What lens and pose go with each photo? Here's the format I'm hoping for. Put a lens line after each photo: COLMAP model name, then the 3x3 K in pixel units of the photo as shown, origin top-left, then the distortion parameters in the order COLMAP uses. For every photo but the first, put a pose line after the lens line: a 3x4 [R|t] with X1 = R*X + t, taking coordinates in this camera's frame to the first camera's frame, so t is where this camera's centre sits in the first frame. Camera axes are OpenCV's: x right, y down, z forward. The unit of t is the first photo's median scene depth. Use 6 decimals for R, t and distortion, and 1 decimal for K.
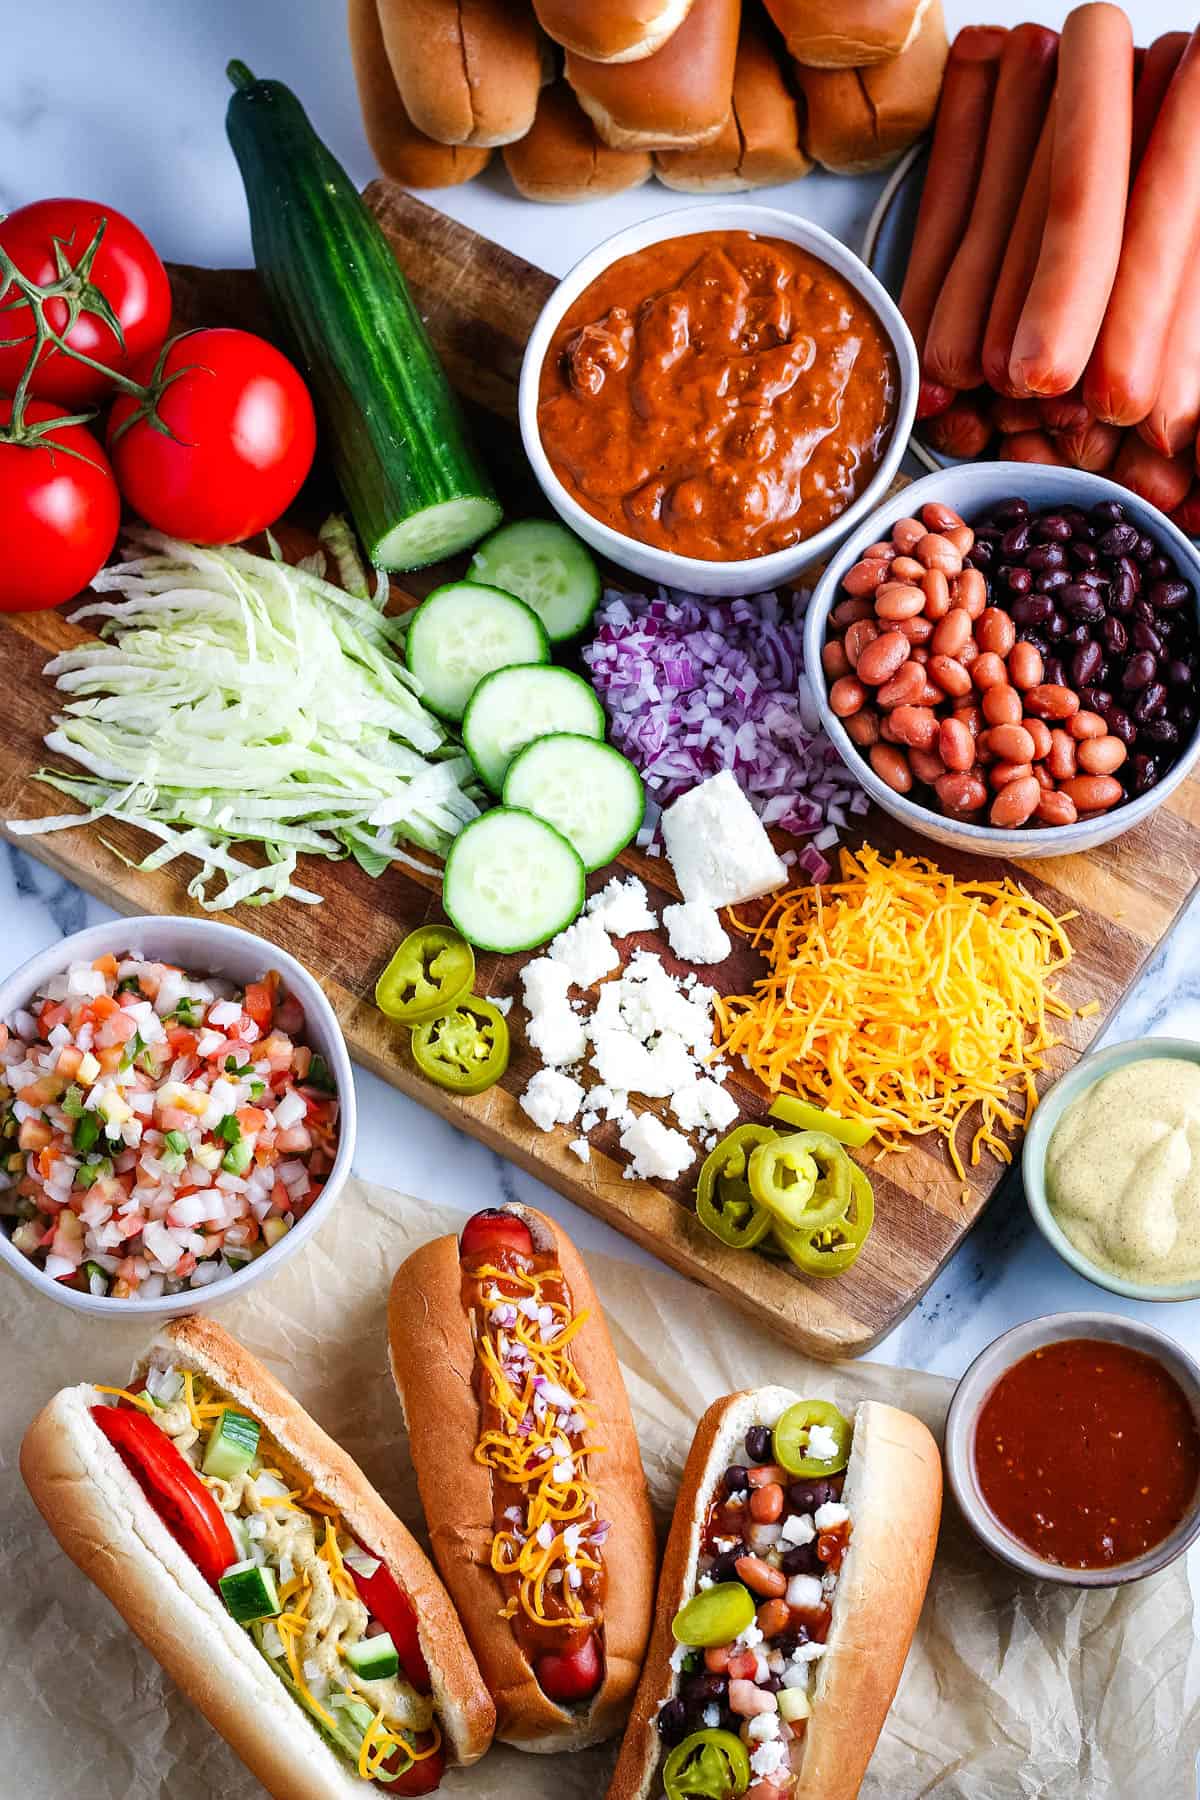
lens RADIAL K [[6992.8, 0, 600.0], [0, 6992.8, 900.0], [0, 0, 1]] dist [-0.073698, 4.398071]
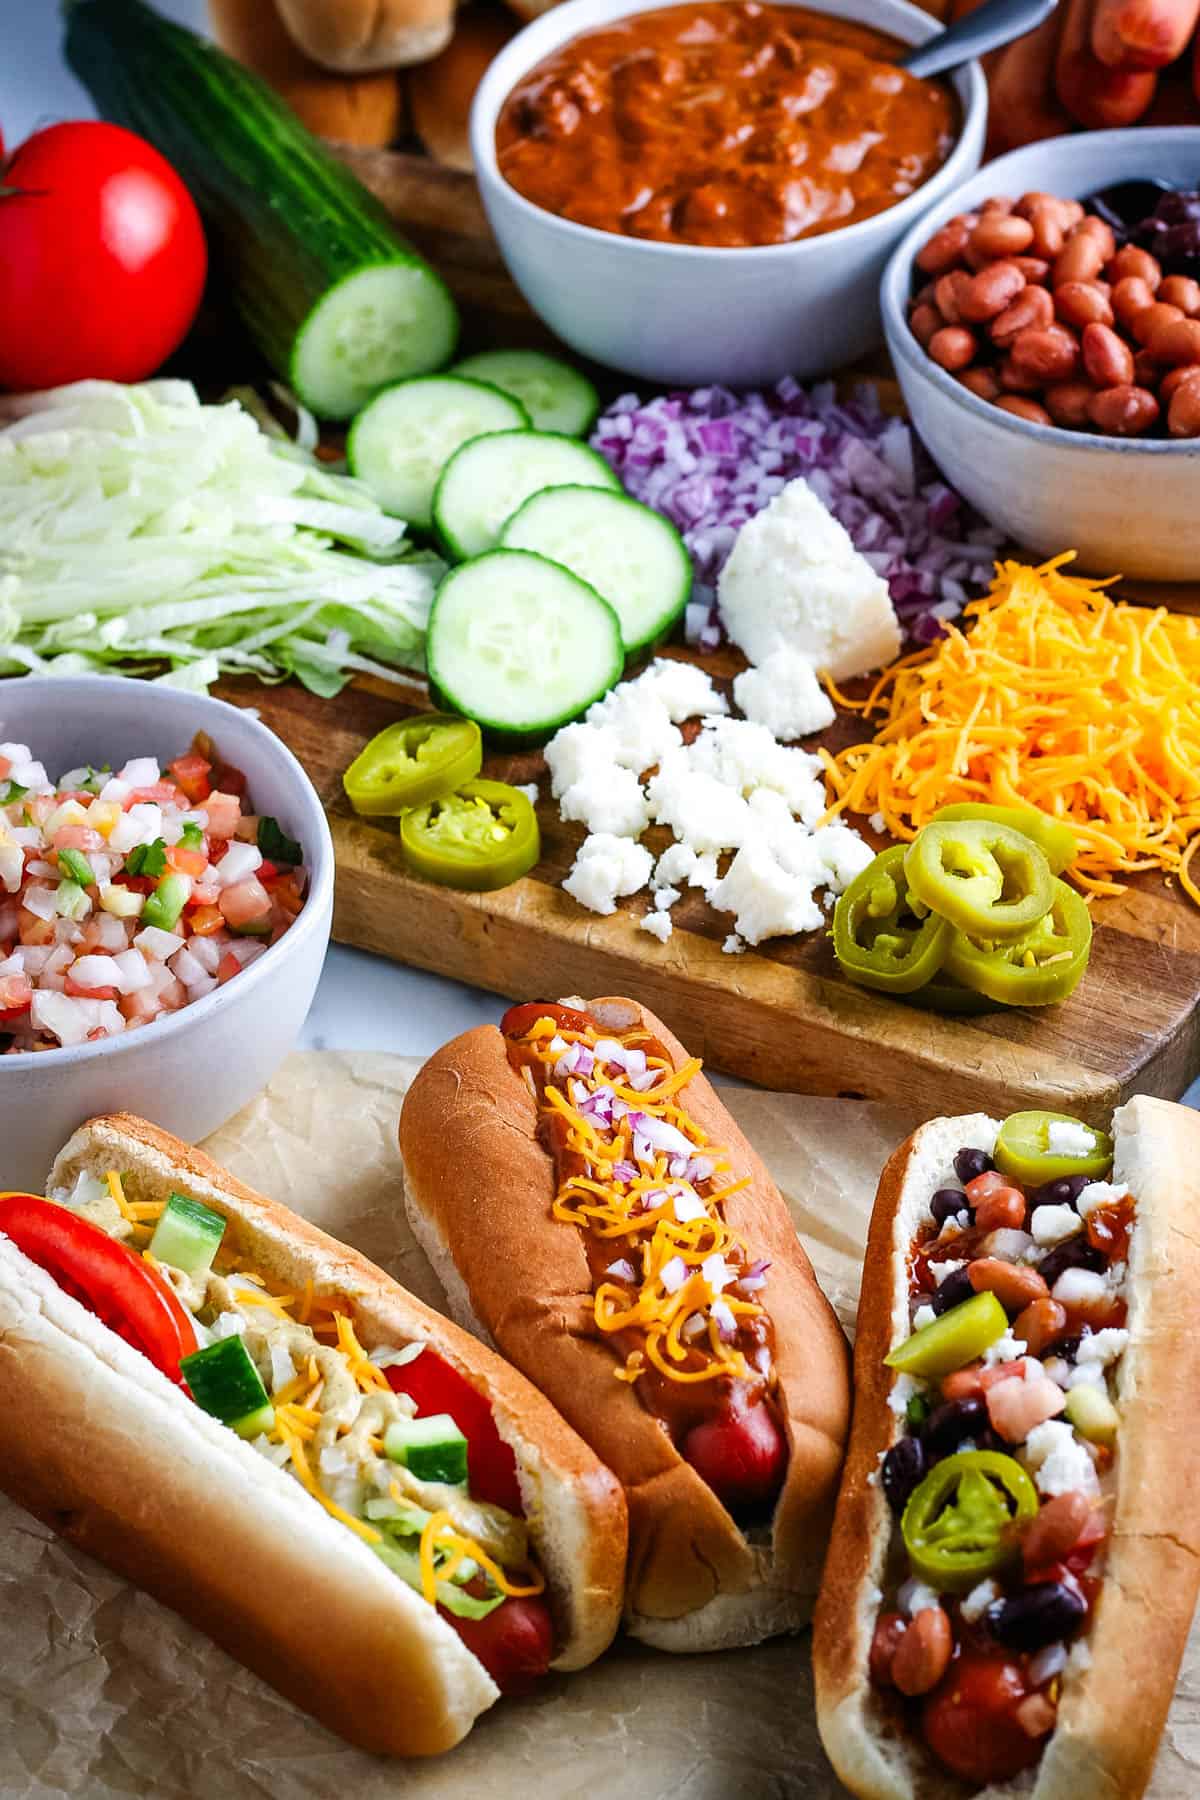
lens RADIAL K [[6992.8, 0, 600.0], [0, 6992.8, 900.0], [0, 0, 1]] dist [-0.073698, 4.398071]
pose [[0.993936, -0.059609, 0.092406, -0.072734], [0.106995, 0.718190, -0.687572, 0.512746], [-0.025380, 0.693290, 0.720212, 0.503170]]
